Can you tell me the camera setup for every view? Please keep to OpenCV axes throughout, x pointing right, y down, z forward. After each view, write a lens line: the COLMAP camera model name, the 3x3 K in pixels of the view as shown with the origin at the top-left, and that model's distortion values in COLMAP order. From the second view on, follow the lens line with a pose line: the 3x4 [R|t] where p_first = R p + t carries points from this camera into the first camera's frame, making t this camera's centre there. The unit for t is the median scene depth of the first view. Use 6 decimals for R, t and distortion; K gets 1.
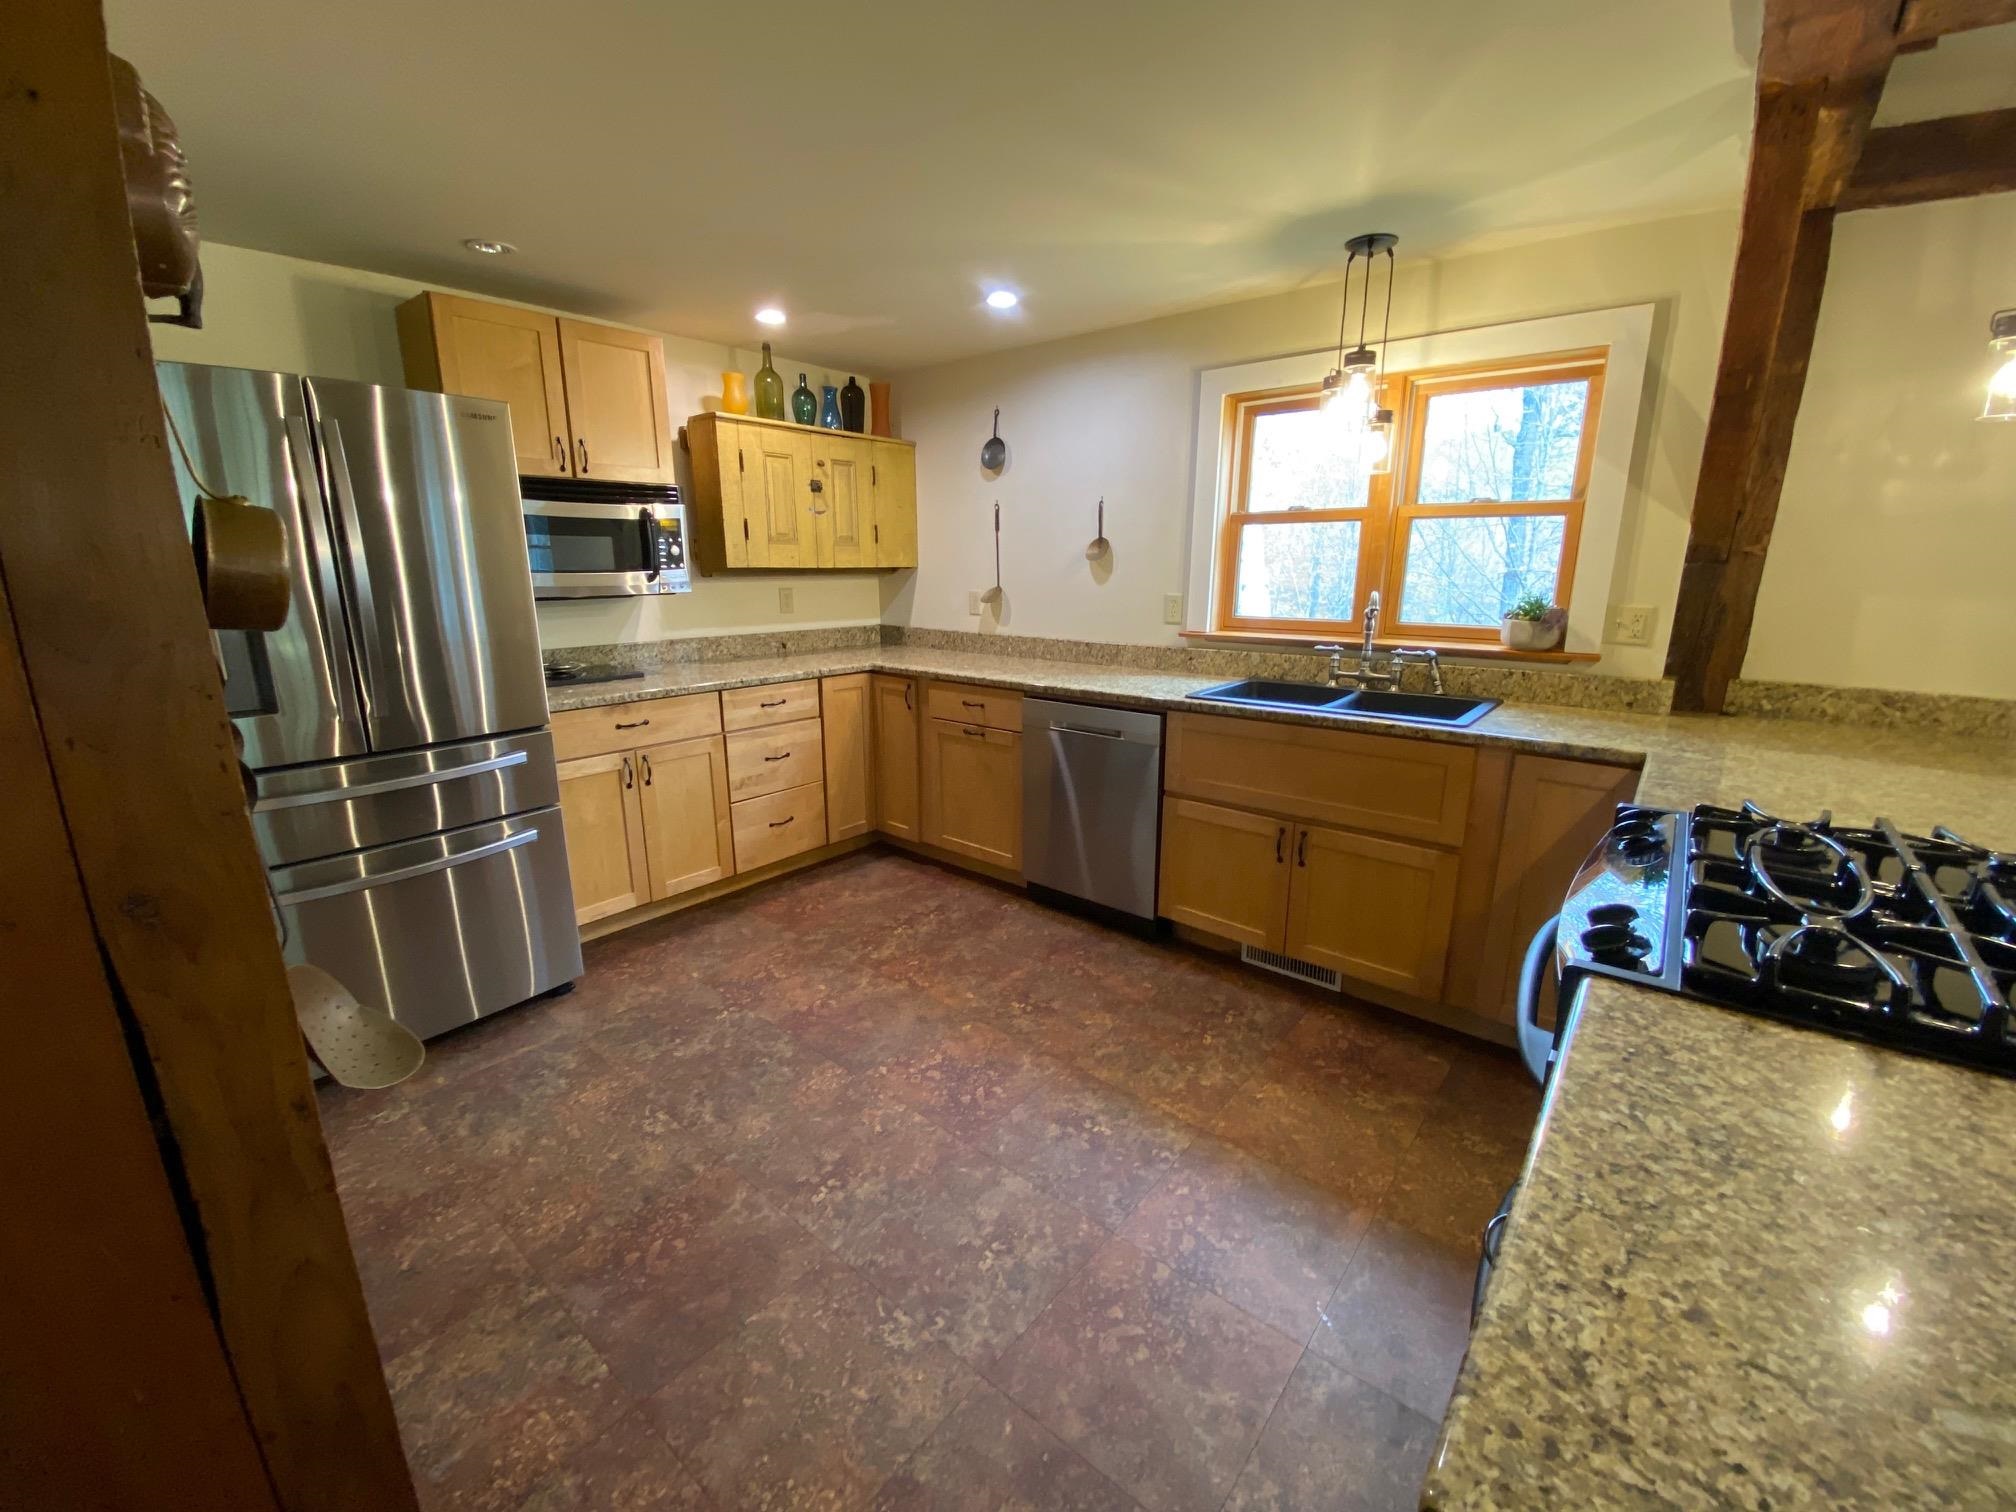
lens RADIAL K [[813.7, 0, 1012.1], [0, 813.7, 747.1], [0, 0, 1]] dist [-0.003051, -0.003917]
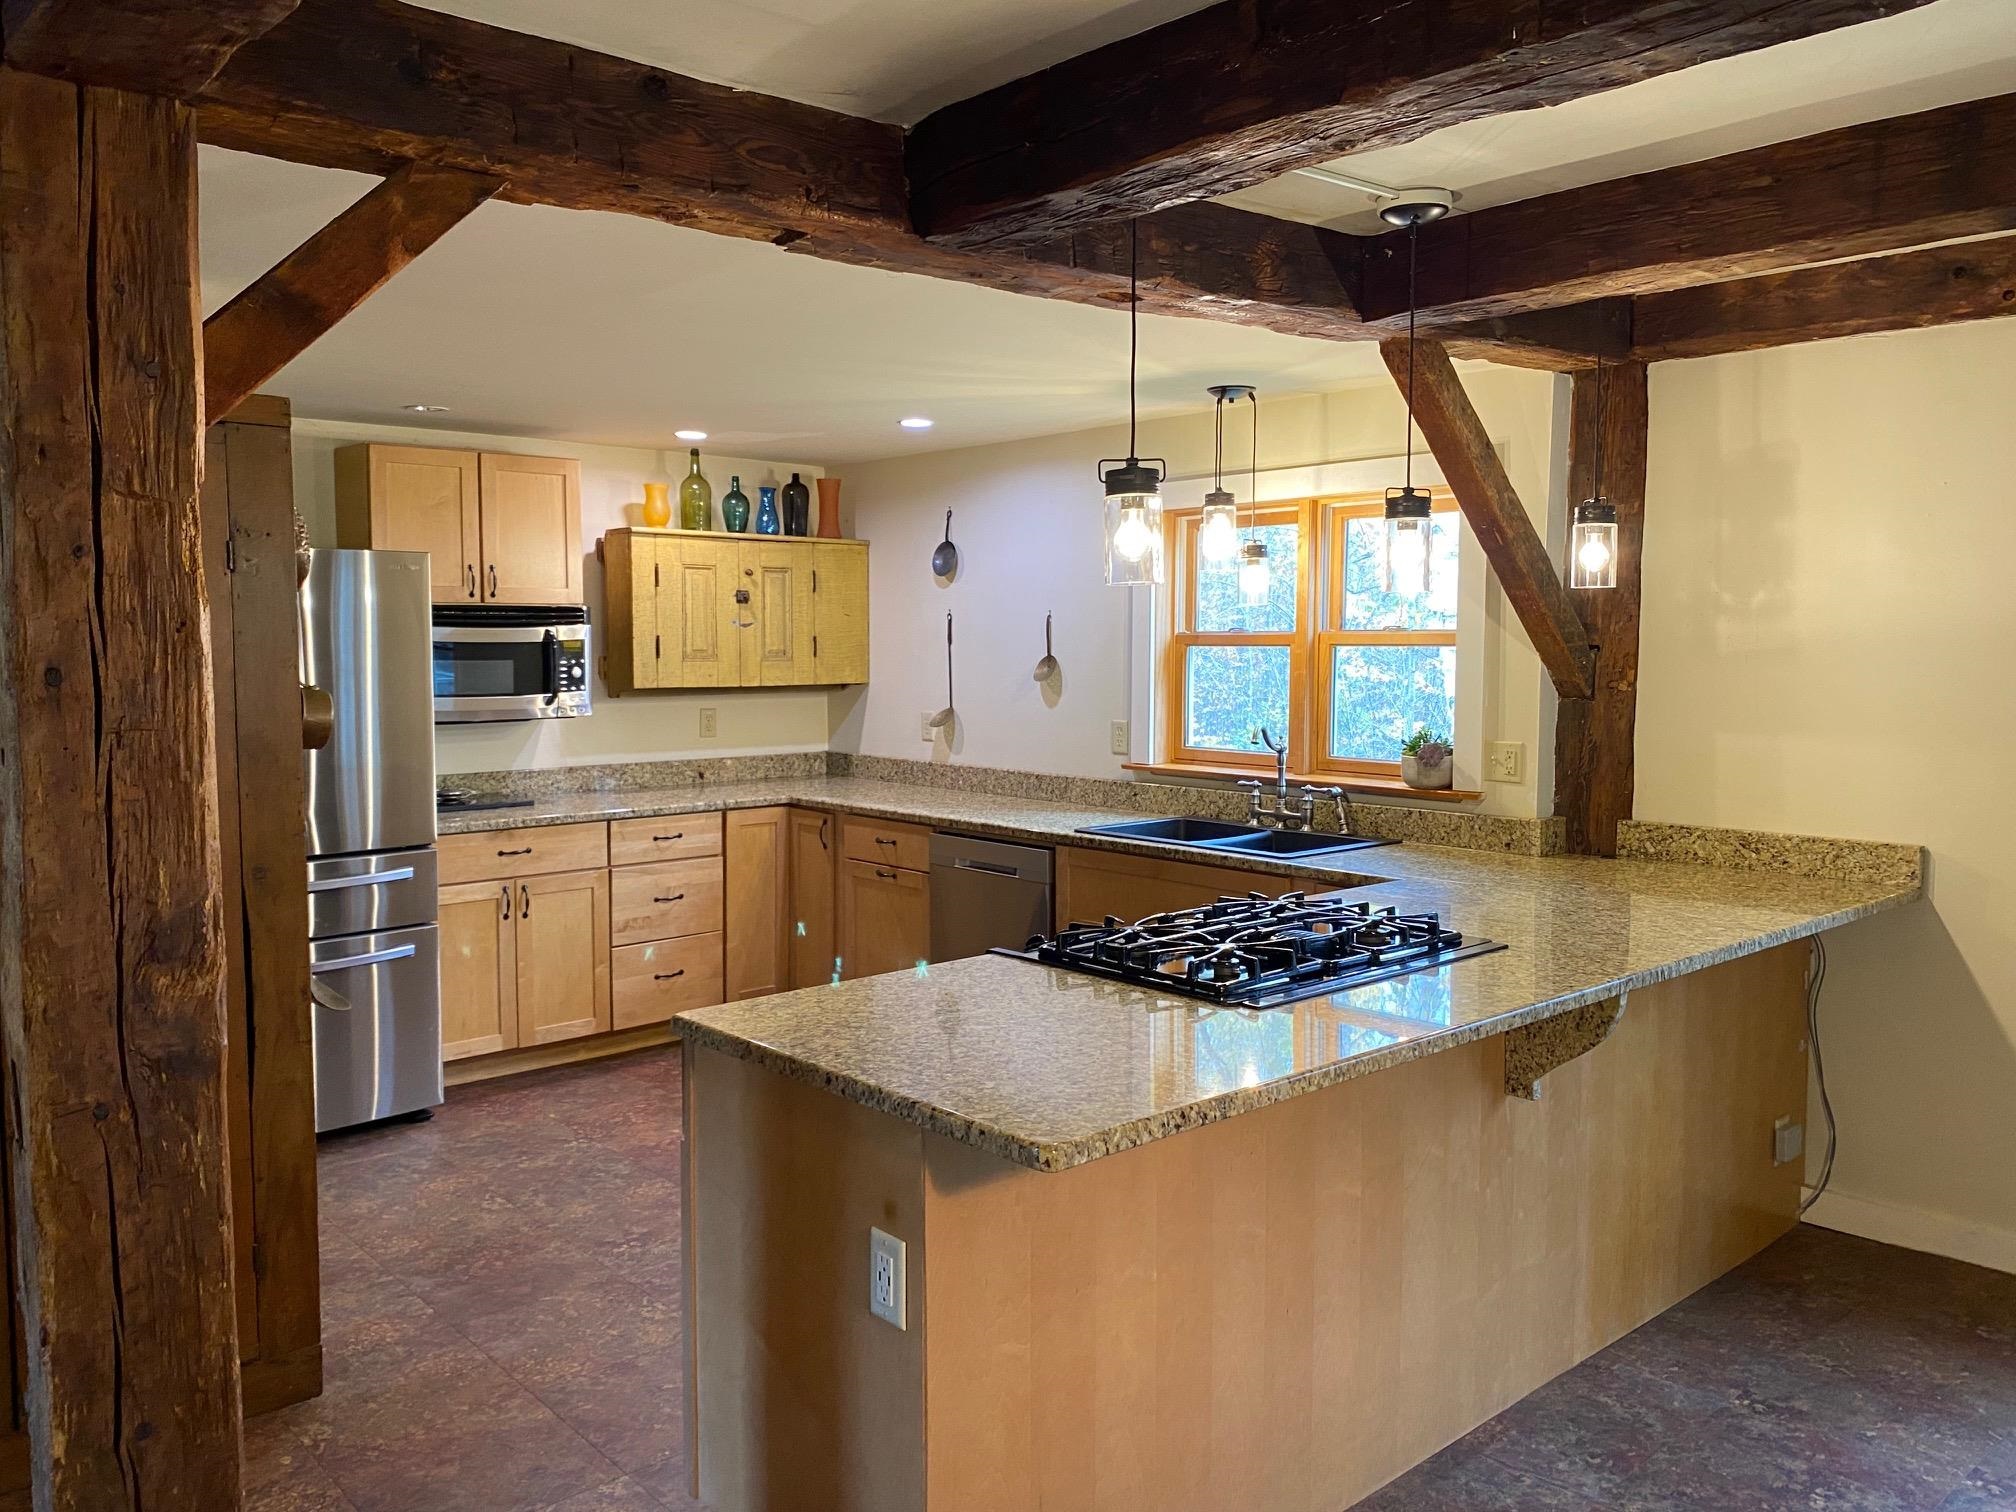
lens RADIAL K [[1541.9, 0, 1050.7], [0, 1541.9, 704.8], [0, 0, 1]] dist [-0.001909, -0.002723]
pose [[0.991077, 0.006320, -0.133138, 0.418738], [-0.029919, 0.983933, -0.176011, 0.106202], [0.129886, 0.178424, 0.975343, -0.757447]]
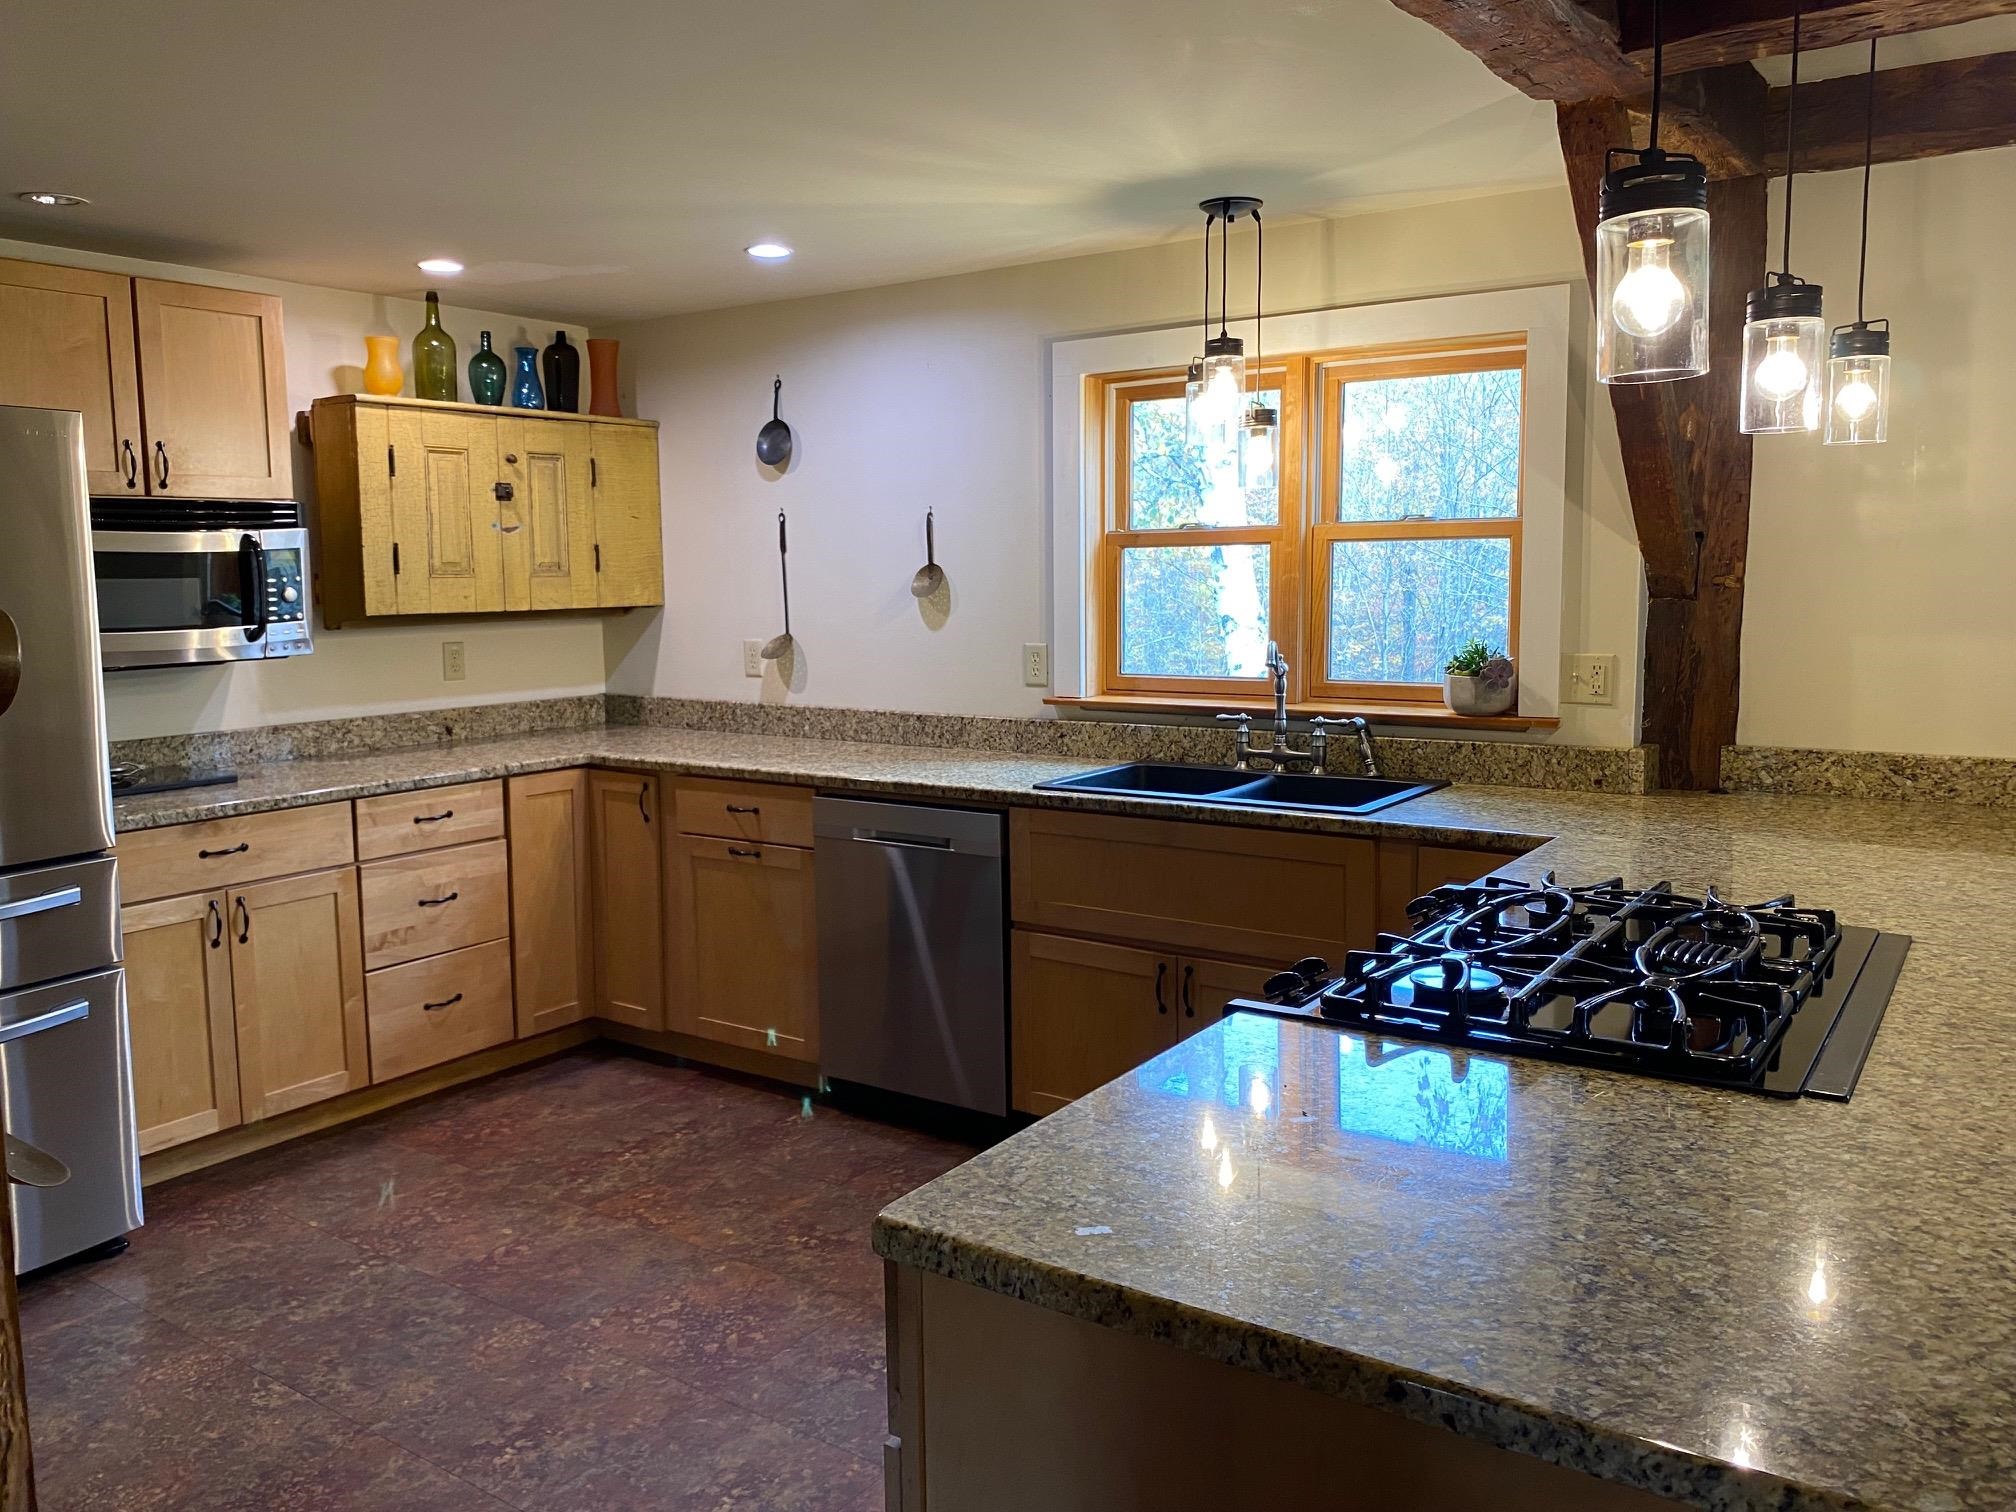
lens RADIAL K [[1541.9, 0, 1011.9], [0, 1541.9, 708.1], [0, 0, 1]] dist [-0.001909, -0.002723]
pose [[0.995791, -0.020817, 0.089262, 0.076012], [0.032455, 0.990853, -0.130982, 0.044905], [-0.085719, 0.133328, 0.987358, -0.346858]]
